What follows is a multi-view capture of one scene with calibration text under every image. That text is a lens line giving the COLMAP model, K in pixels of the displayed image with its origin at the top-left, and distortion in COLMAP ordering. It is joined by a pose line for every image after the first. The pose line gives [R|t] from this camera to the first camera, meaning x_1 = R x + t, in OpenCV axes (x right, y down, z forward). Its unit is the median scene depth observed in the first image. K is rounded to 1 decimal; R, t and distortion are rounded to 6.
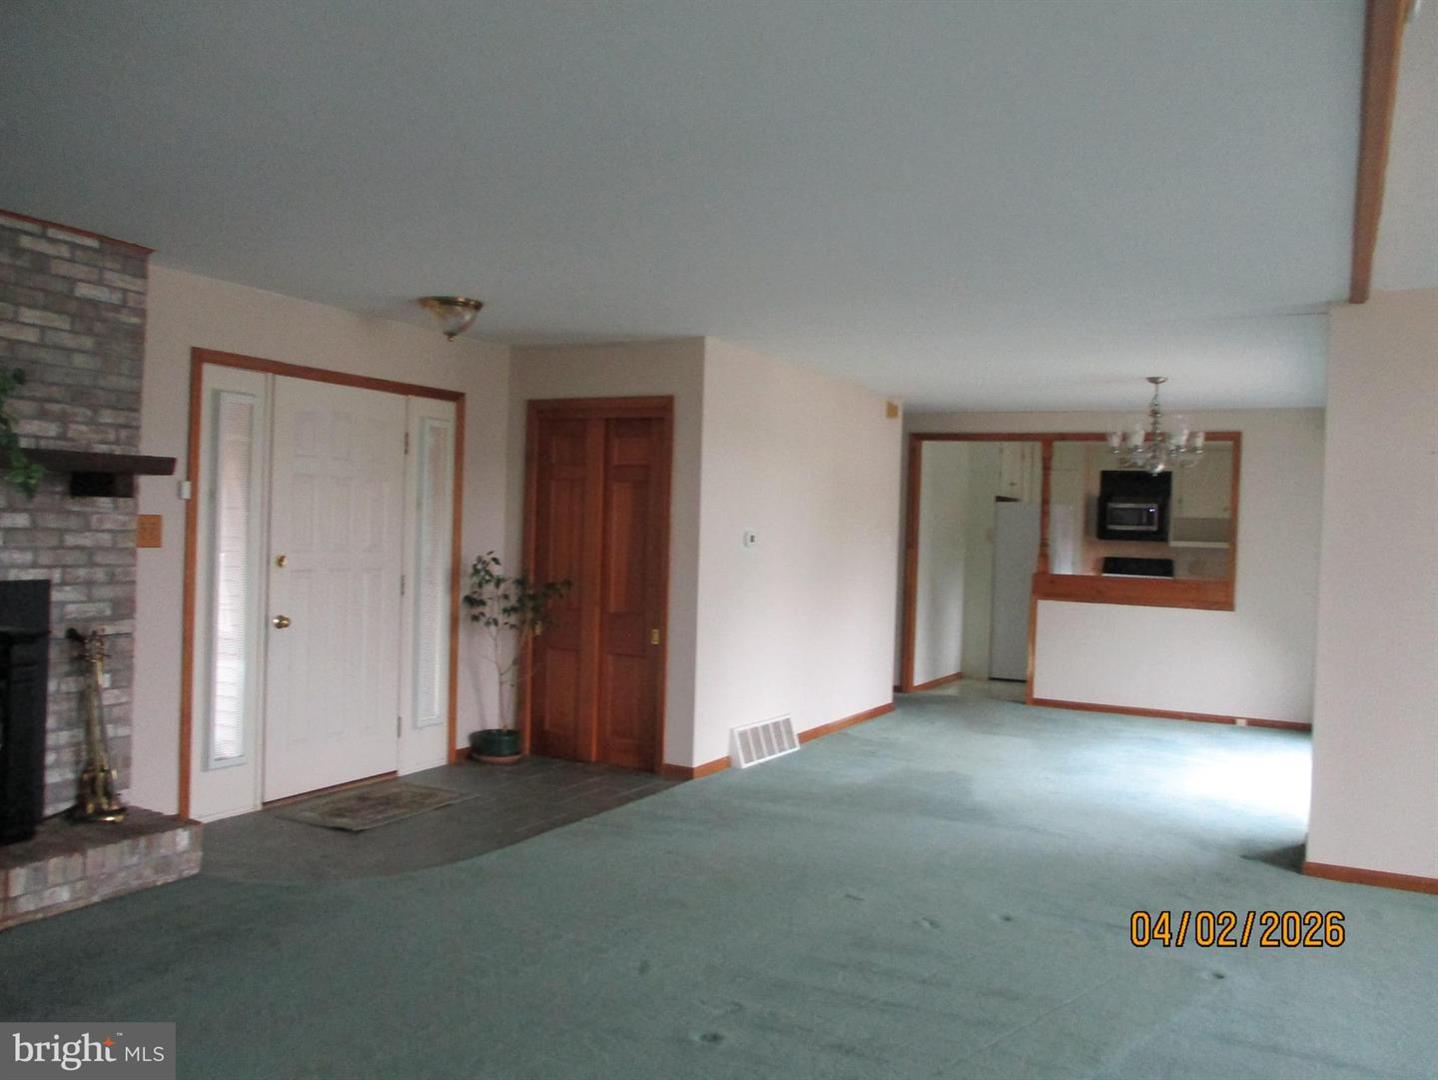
lens RADIAL K [[1192.6, 0, 716.5], [0, 1192.6, 534.2], [0, 0, 1]] dist [-0.037440, 0.010967]
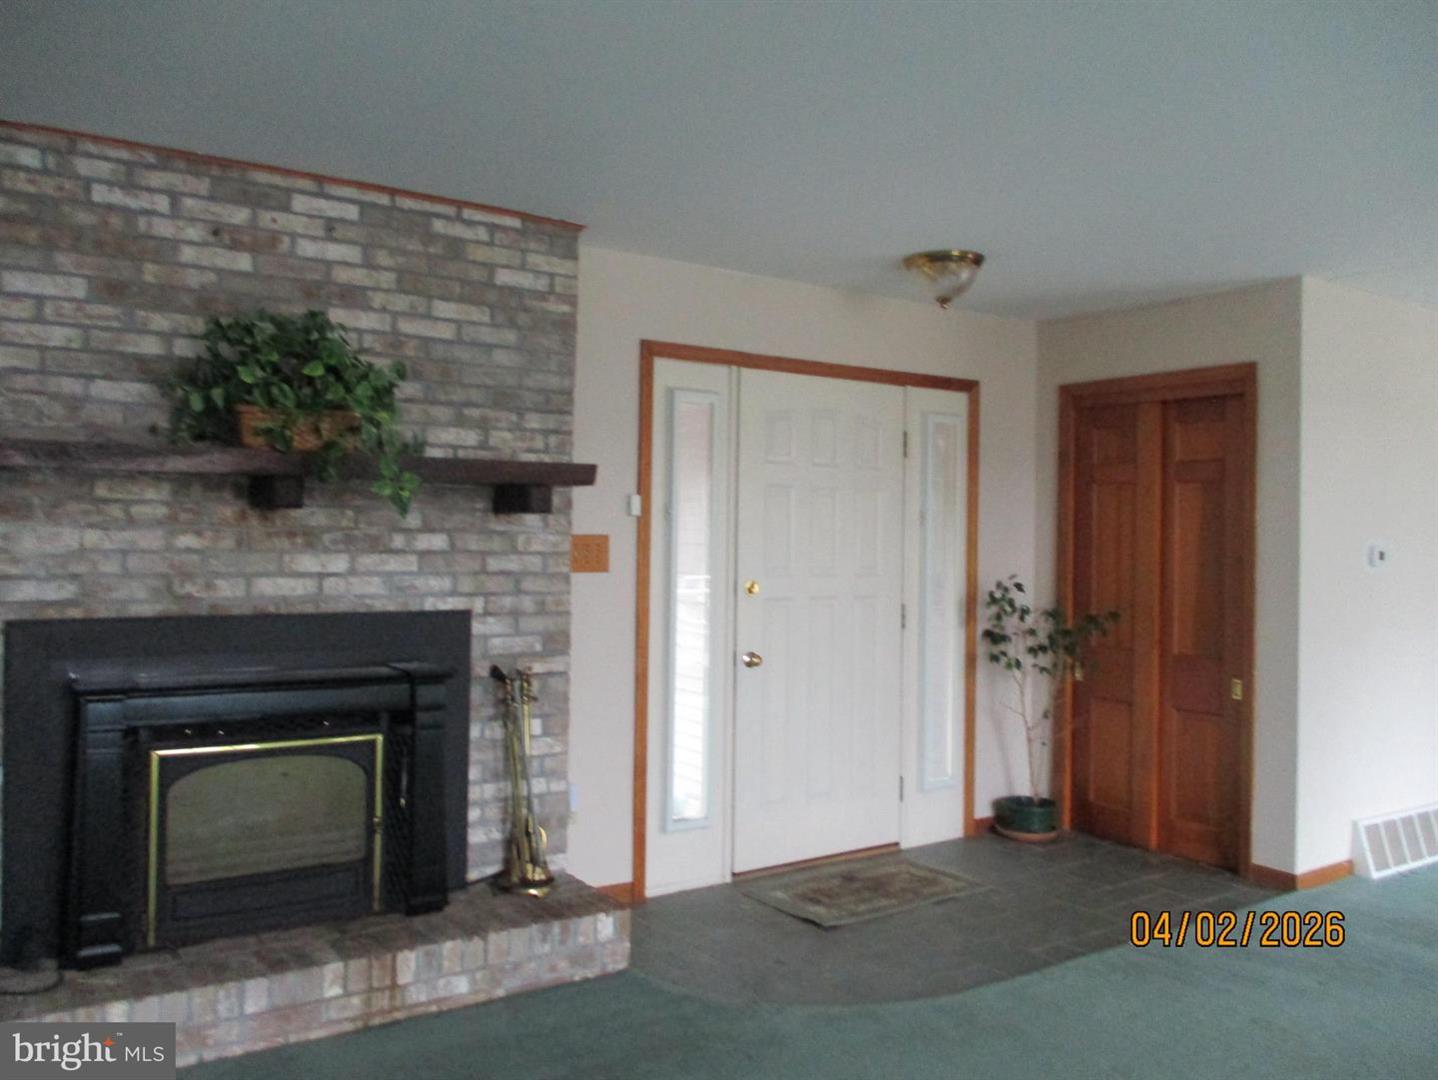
lens RADIAL K [[1192.6, 0, 716.5], [0, 1192.6, 534.2], [0, 0, 1]] dist [-0.037440, 0.010967]
pose [[0.887500, -0.020184, -0.460365, 0.002843], [0.010655, 0.999672, -0.023288, 0.004984], [0.460684, 0.015763, 0.887424, 0.284958]]
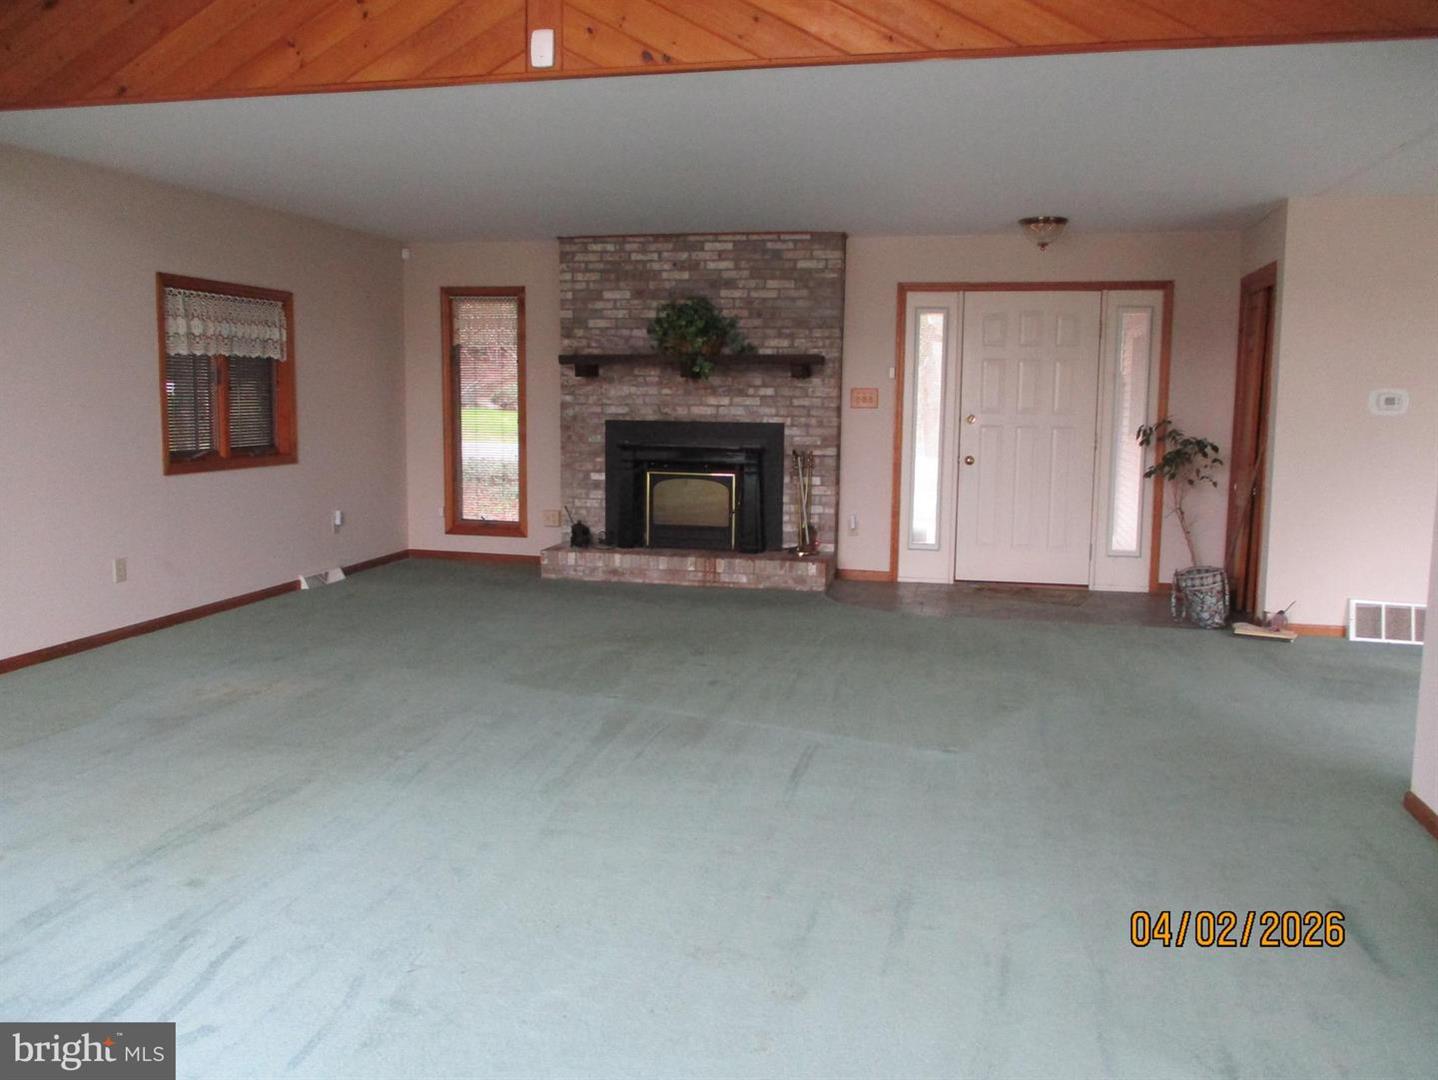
lens RADIAL K [[1192.6, 0, 716.5], [0, 1192.6, 534.2], [0, 0, 1]] dist [-0.037440, 0.010967]
pose [[0.254807, 0.085522, -0.963203, 1.193553], [-0.009547, 0.996255, 0.085932, 0.049968], [0.966945, -0.012700, 0.254669, 0.384561]]
